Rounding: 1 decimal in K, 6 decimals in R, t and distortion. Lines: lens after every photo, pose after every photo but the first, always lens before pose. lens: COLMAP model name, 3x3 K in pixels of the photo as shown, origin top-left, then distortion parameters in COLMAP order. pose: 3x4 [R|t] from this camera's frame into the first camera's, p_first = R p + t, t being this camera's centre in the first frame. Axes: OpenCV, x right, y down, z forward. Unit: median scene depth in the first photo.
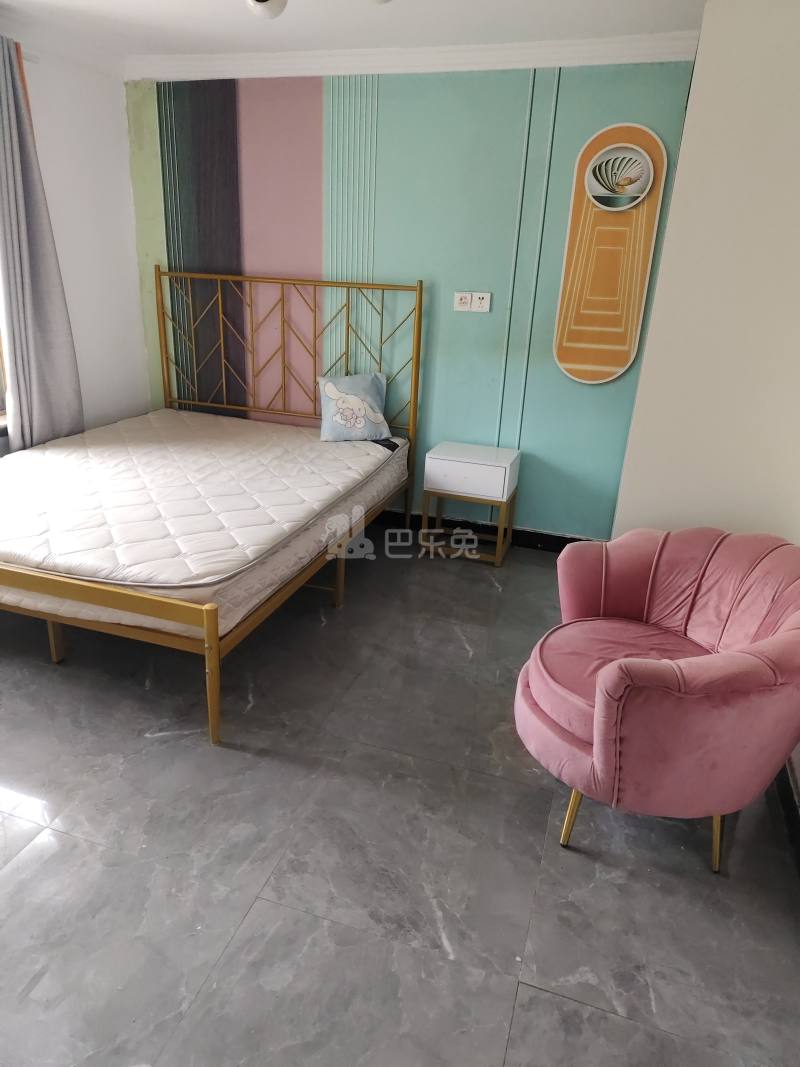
lens RADIAL K [[716.1, 0, 376.9], [0, 716.1, 520.5], [0, 0, 1]] dist [0.037077, -0.035776]
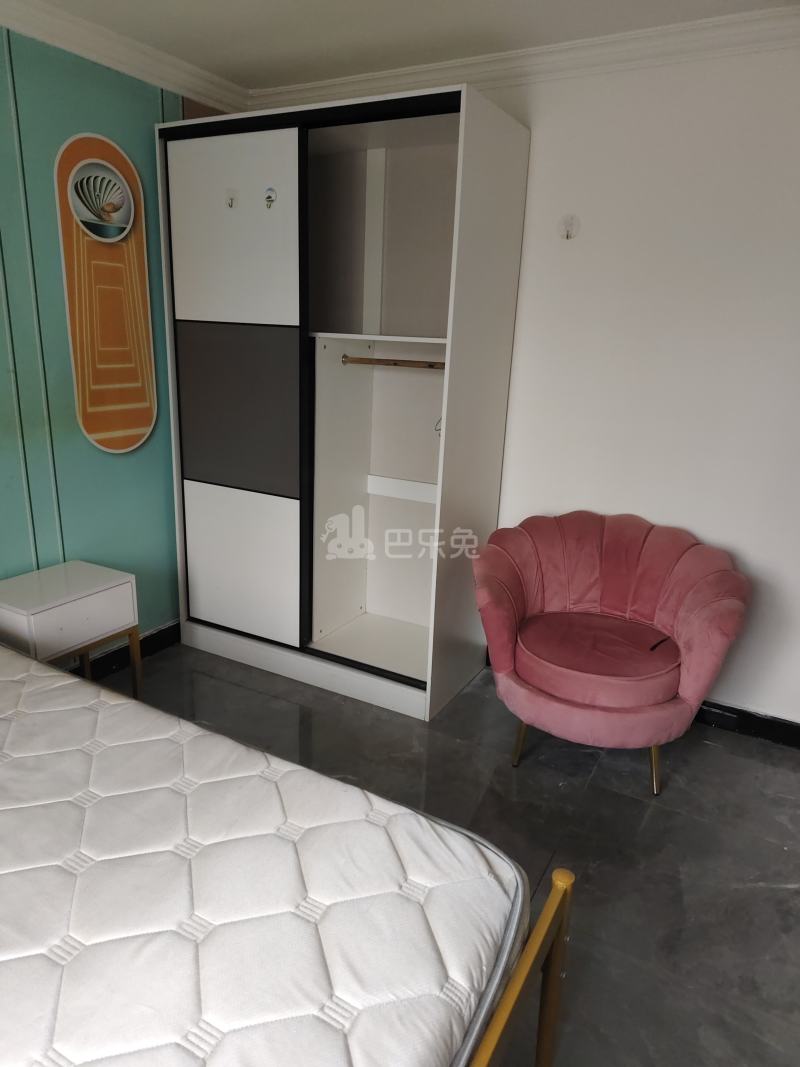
lens RADIAL K [[727.2, 0, 400.0], [0, 727.2, 533.5], [0, 0, 1]] dist [0.027963, -0.002367]
pose [[0.167271, -0.303186, 0.938136, -0.492477], [0.307931, 0.920005, 0.242422, -0.228763], [-0.936589, 0.248331, 0.247251, 0.574819]]
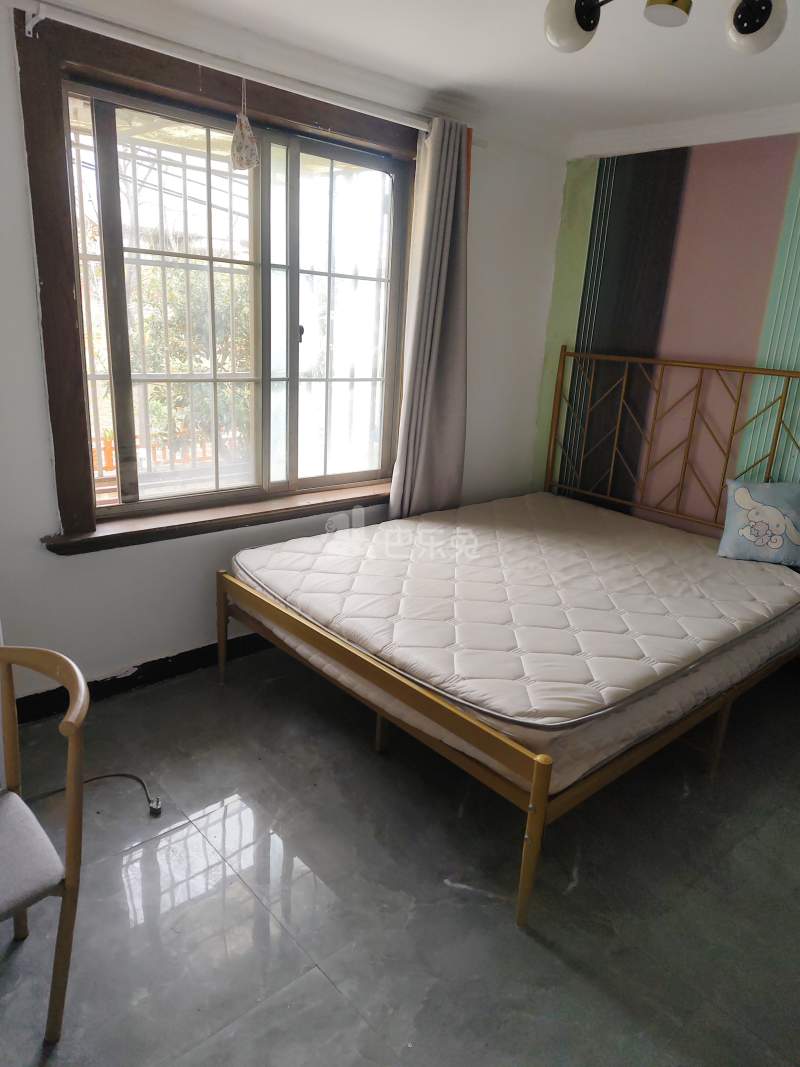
lens RADIAL K [[705.6, 0, 400.0], [0, 705.6, 533.5], [0, 0, 1]] dist [0.056343, -0.040184]
pose [[0.874450, 0.155102, -0.459652, -0.029225], [-0.191136, 0.981022, -0.032590, -0.045825], [0.445874, 0.116355, 0.887501, 0.120889]]
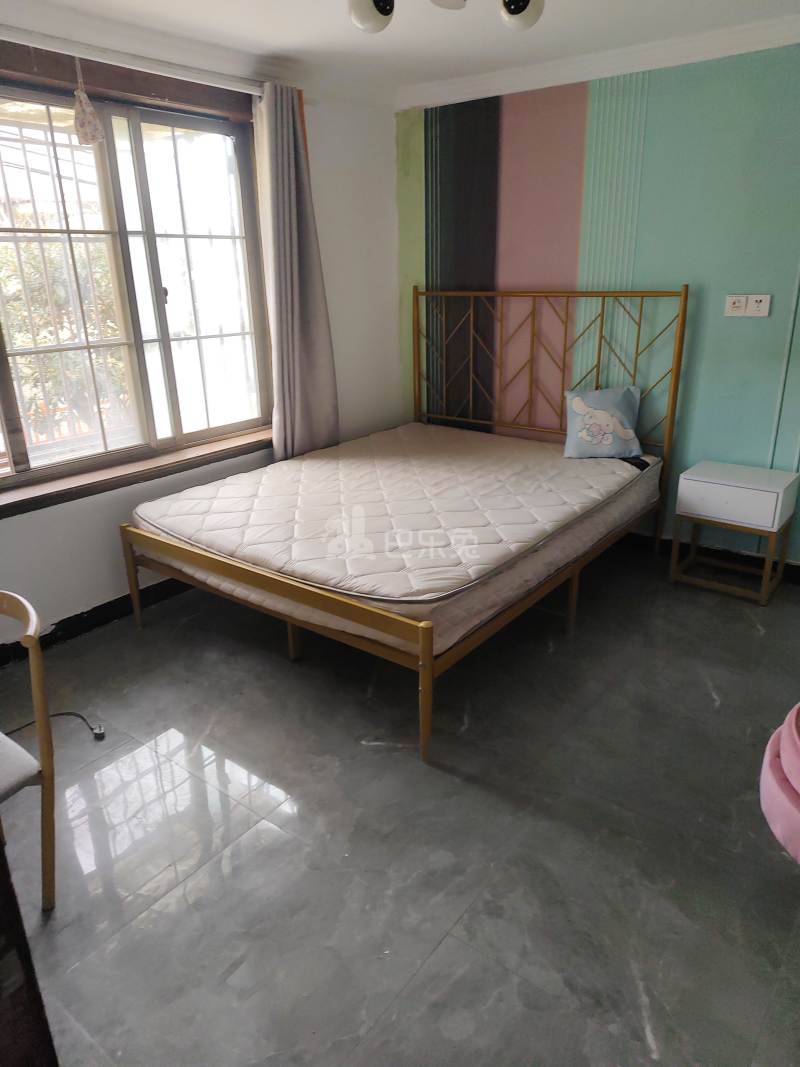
lens RADIAL K [[713.4, 0, 401.9], [0, 713.4, 517.8], [0, 0, 1]] dist [0.048633, -0.049774]
pose [[0.947229, 0.050885, -0.316493, 0.027768], [-0.056394, 0.998374, -0.008265, -0.011706], [0.315558, 0.025677, 0.948559, 0.025967]]
